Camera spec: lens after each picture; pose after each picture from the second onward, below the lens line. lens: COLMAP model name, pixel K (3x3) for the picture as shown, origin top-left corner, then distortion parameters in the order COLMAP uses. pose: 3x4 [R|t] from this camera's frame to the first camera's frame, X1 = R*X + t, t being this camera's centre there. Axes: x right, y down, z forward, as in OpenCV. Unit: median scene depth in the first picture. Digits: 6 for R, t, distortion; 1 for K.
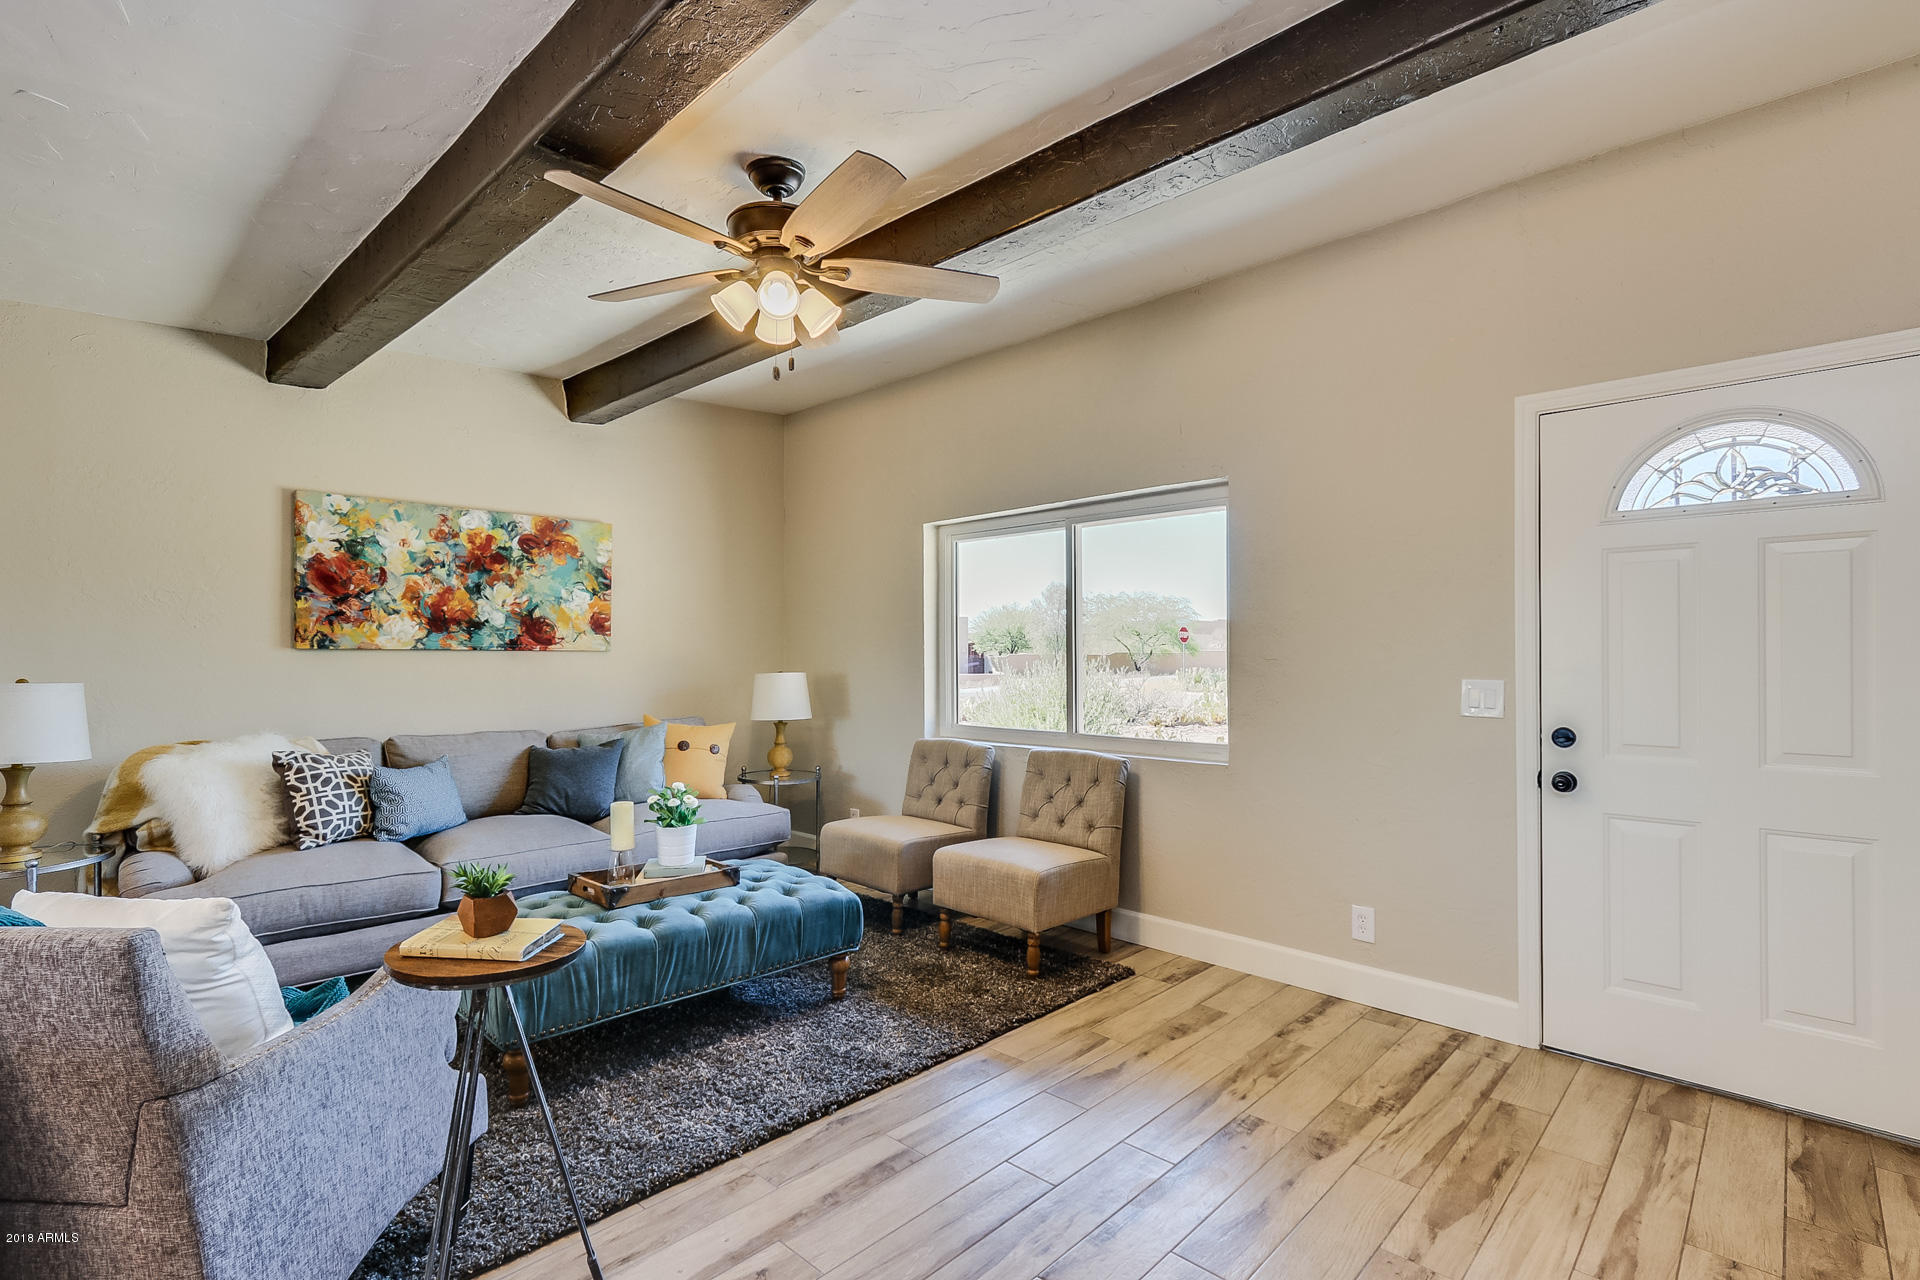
lens RADIAL K [[887.2, 0, 961.2], [0, 887.2, 640.7], [0, 0, 1]] dist [-0.024059, 0.003065]
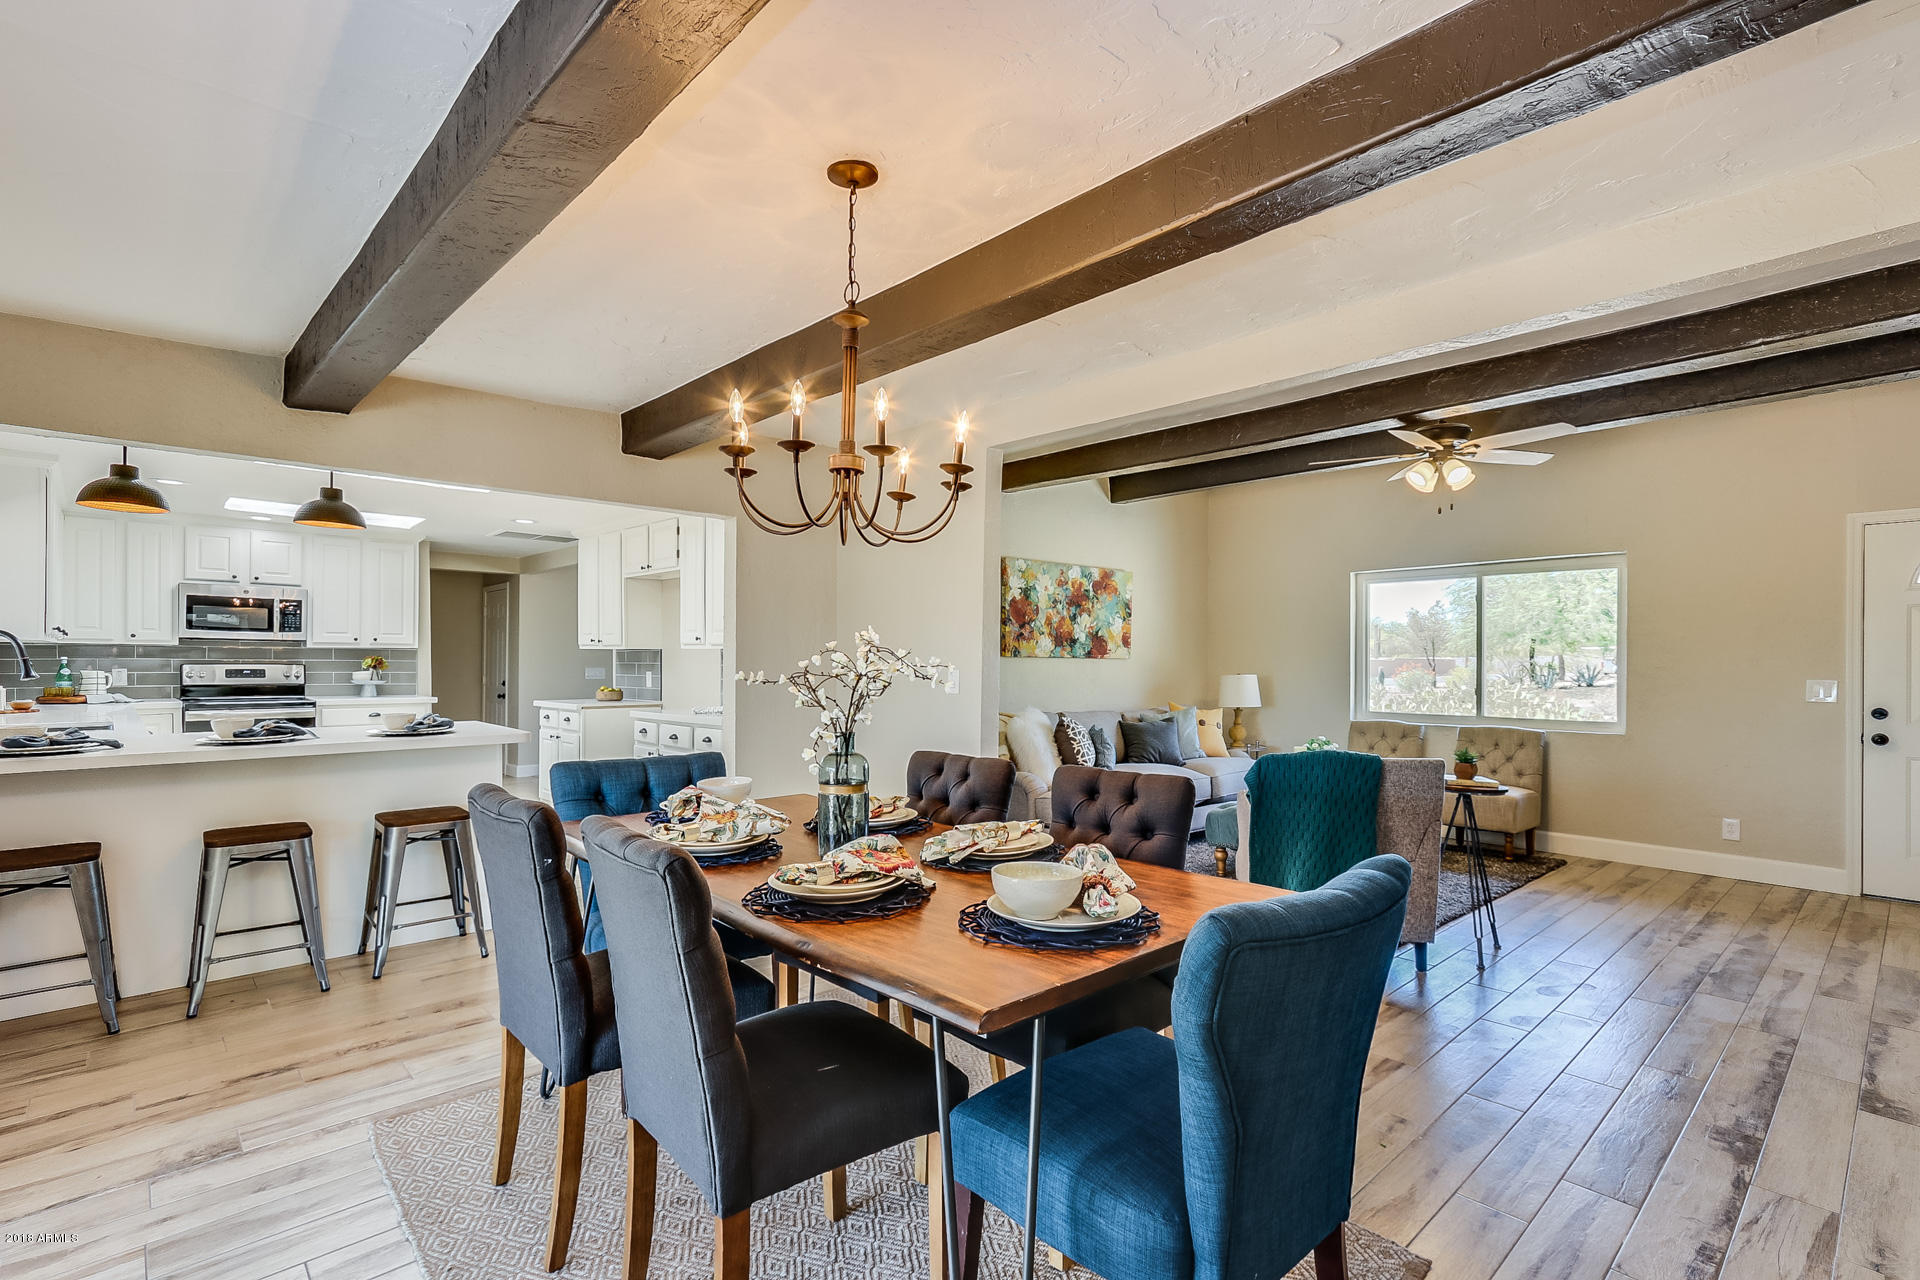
lens RADIAL K [[887.2, 0, 959.3], [0, 887.2, 650.6], [0, 0, 1]] dist [-0.024059, 0.003065]
pose [[0.995520, 0.005478, -0.094393, -0.637447], [-0.005037, 0.999975, 0.004908, -0.008617], [0.094417, -0.004410, 0.995523, -0.578552]]
